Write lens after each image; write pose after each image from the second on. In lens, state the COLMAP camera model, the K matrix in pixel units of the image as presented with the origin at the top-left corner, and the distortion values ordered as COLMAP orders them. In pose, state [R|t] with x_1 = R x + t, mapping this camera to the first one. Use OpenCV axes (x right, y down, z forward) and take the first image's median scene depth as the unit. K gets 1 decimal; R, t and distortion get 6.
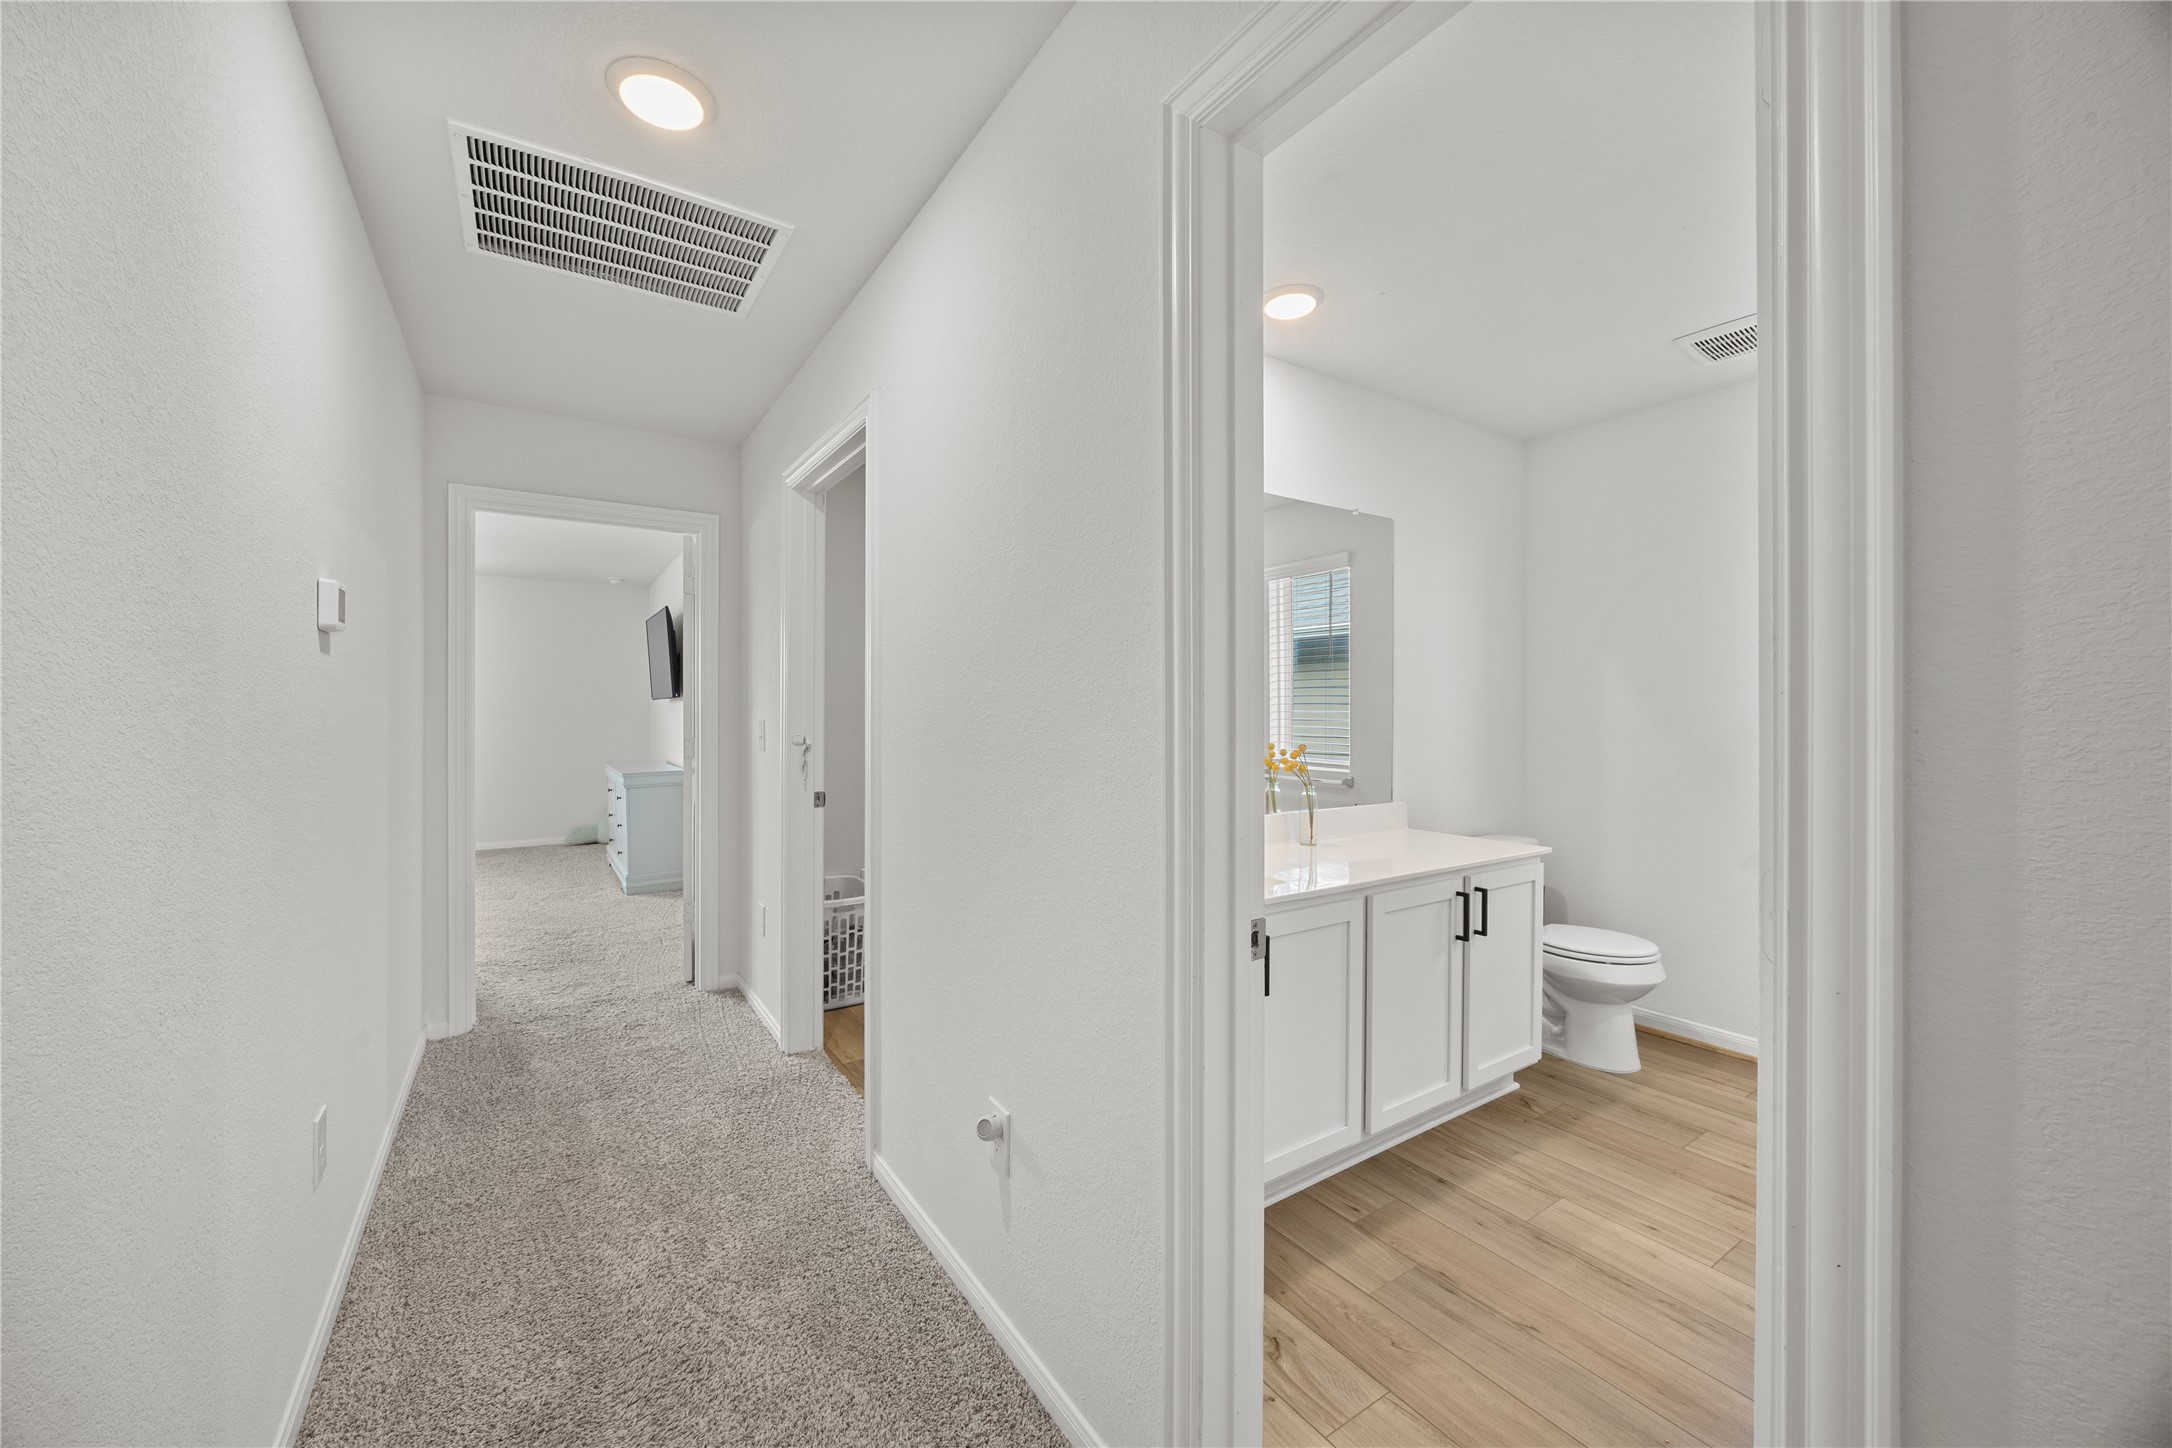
lens RADIAL K [[828.5, 0, 1079.6], [0, 828.5, 724.4], [0, 0, 1]] dist [-0.004094, 0.000439]
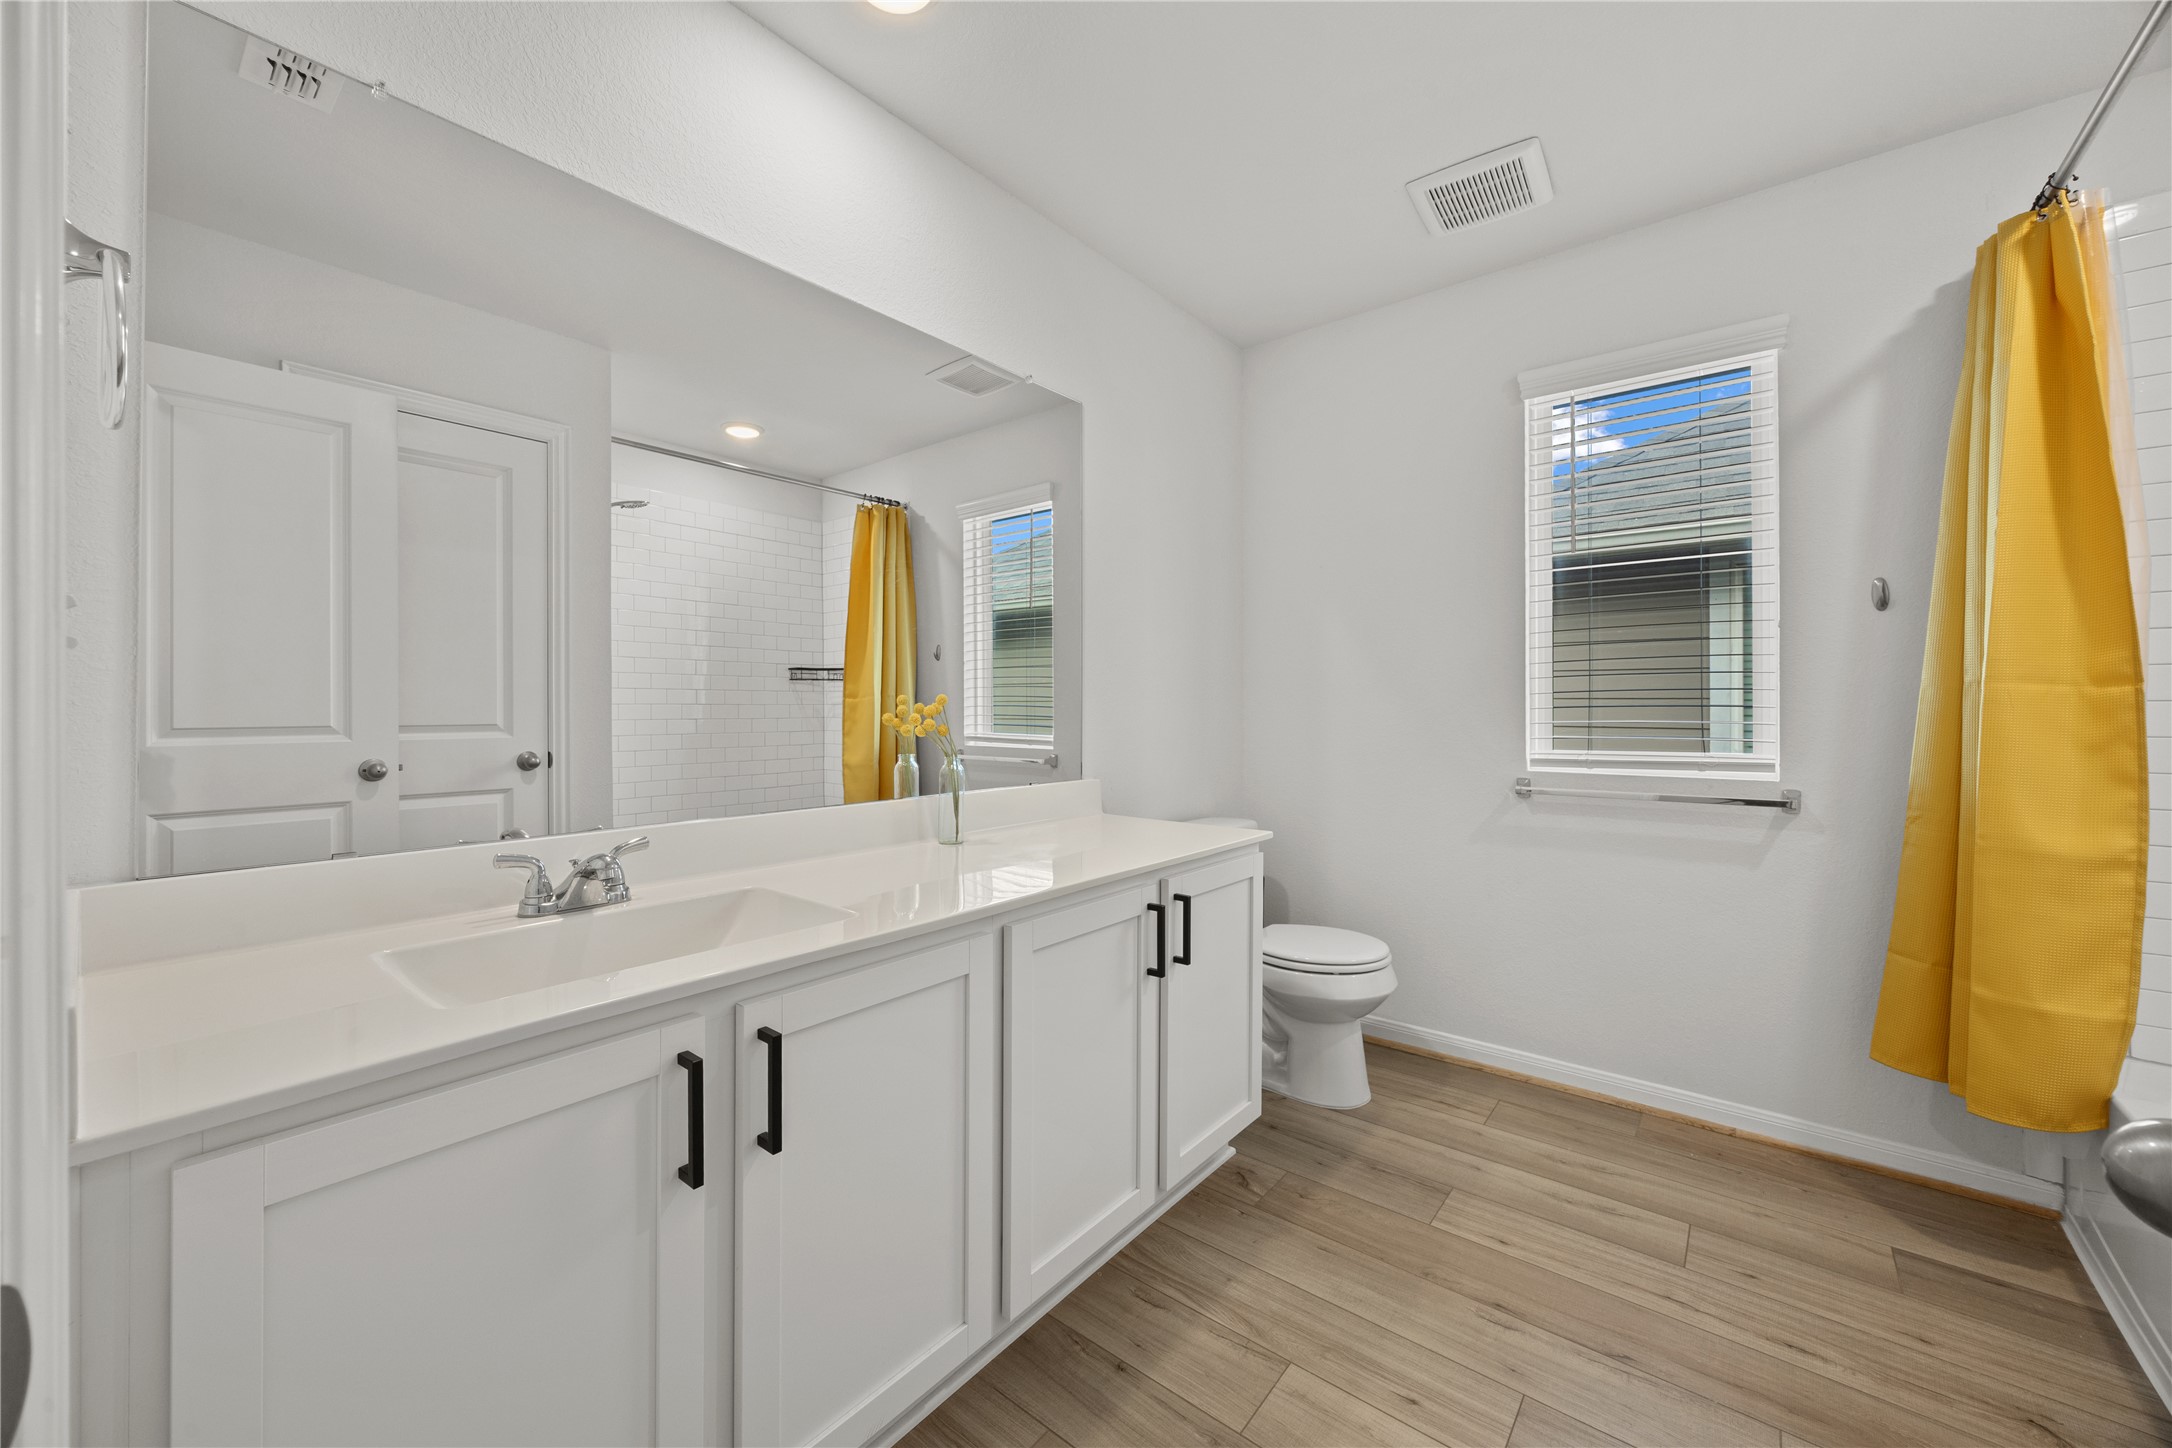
lens RADIAL K [[828.5, 0, 1089.1], [0, 828.5, 718.2], [0, 0, 1]] dist [-0.004094, 0.000439]
pose [[0.954303, -0.004246, 0.298810, 0.186732], [0.004621, 0.999989, -0.000548, 0.044873], [-0.298804, 0.001903, 0.954313, 0.330326]]
